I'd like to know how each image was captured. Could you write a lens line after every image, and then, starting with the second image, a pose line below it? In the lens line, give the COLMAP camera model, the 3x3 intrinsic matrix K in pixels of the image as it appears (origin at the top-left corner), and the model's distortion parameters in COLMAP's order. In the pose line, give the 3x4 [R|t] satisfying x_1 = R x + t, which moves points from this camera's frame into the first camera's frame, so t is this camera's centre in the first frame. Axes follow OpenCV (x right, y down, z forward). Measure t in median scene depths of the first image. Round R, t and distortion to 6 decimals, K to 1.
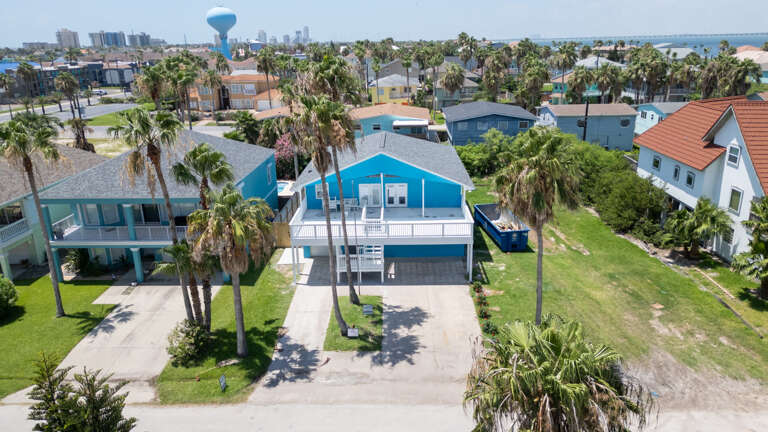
lens RADIAL K [[537.9, 0, 387.1], [0, 537.9, 215.1], [0, 0, 1]] dist [0.084725, -0.090154]
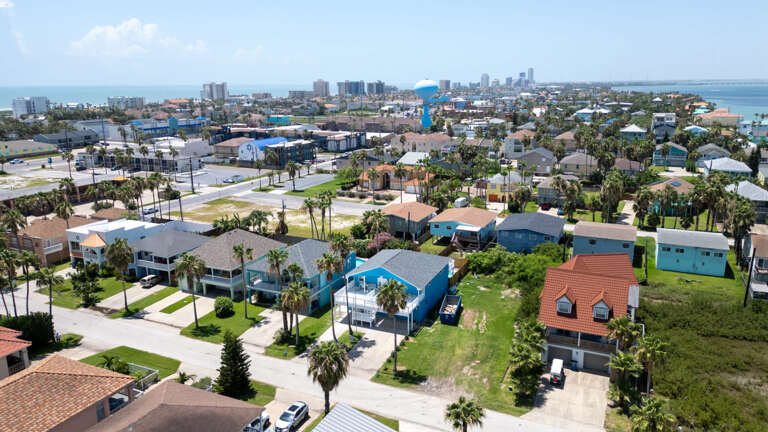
lens RADIAL K [[537.9, 0, 387.1], [0, 537.9, 215.1], [0, 0, 1]] dist [0.084725, -0.090154]
pose [[0.922375, 0.101146, -0.372819, 0.813744], [-0.125084, 0.991318, -0.040519, -0.242982], [0.365484, 0.084007, 0.927019, -1.025706]]
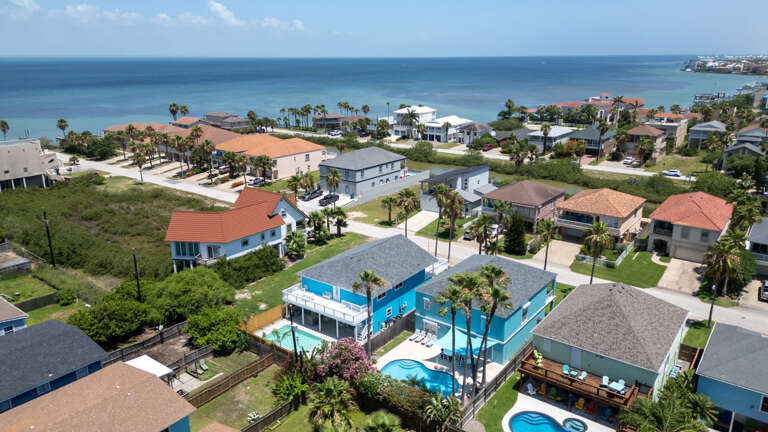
lens RADIAL K [[537.9, 0, 387.1], [0, 537.9, 215.1], [0, 0, 1]] dist [0.084725, -0.090154]
pose [[-0.816814, -0.145869, 0.558154, -1.174835], [0.192588, 0.843056, 0.502162, -1.294968], [-0.543805, 0.517667, -0.660527, 2.455814]]
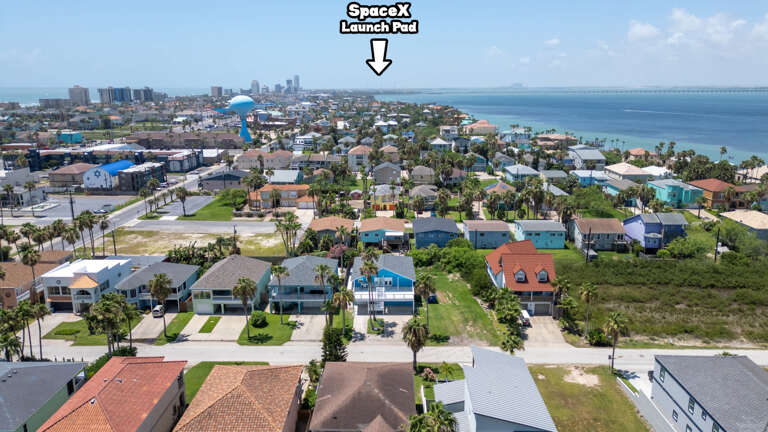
lens RADIAL K [[537.9, 0, 387.1], [0, 537.9, 215.1], [0, 0, 1]] dist [0.084725, -0.090154]
pose [[0.999586, 0.010640, 0.026714, -0.071812], [-0.008556, 0.996997, -0.076965, -0.183921], [-0.027453, 0.076704, 0.996676, -1.932717]]
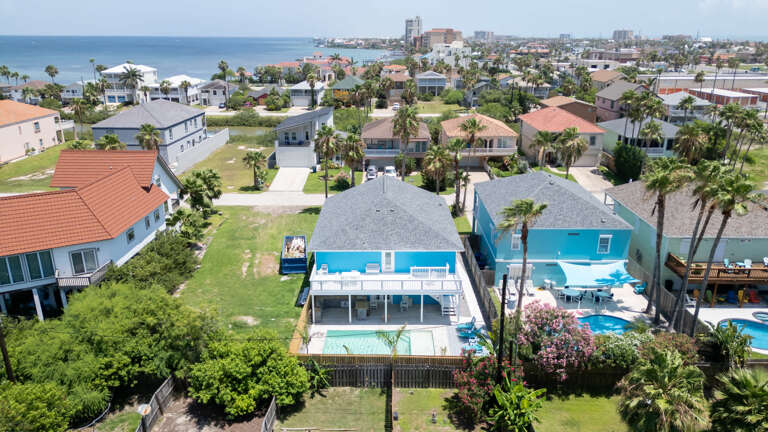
lens RADIAL K [[537.9, 0, 387.1], [0, 537.9, 215.1], [0, 0, 1]] dist [0.084725, -0.090154]
pose [[-0.999582, 0.022525, -0.018144, 0.016099], [0.007452, 0.806689, 0.590929, -0.971598], [0.027948, 0.590547, -0.806519, 2.388156]]
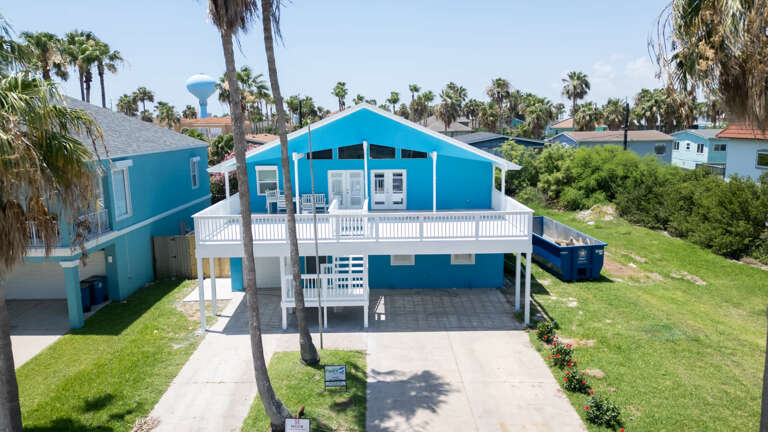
lens RADIAL K [[537.9, 0, 387.1], [0, 537.9, 215.1], [0, 0, 1]] dist [0.084725, -0.090154]
pose [[0.999502, 0.000480, 0.031559, -0.004412], [0.003933, 0.990199, -0.139611, 0.089020], [-0.031317, 0.139666, 0.989703, 0.440299]]
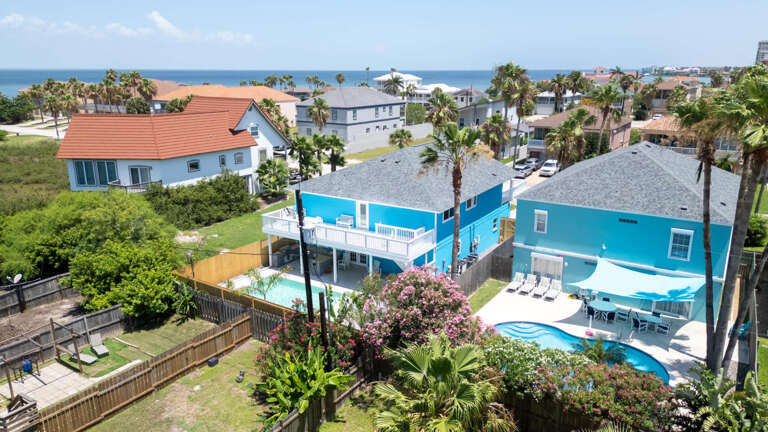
lens RADIAL K [[537.9, 0, 387.1], [0, 537.9, 215.1], [0, 0, 1]] dist [0.084725, -0.090154]
pose [[-0.857493, -0.117672, 0.500857, -0.570680], [0.171794, 0.852135, 0.494321, -0.648990], [-0.484966, 0.509922, -0.710484, 2.156518]]
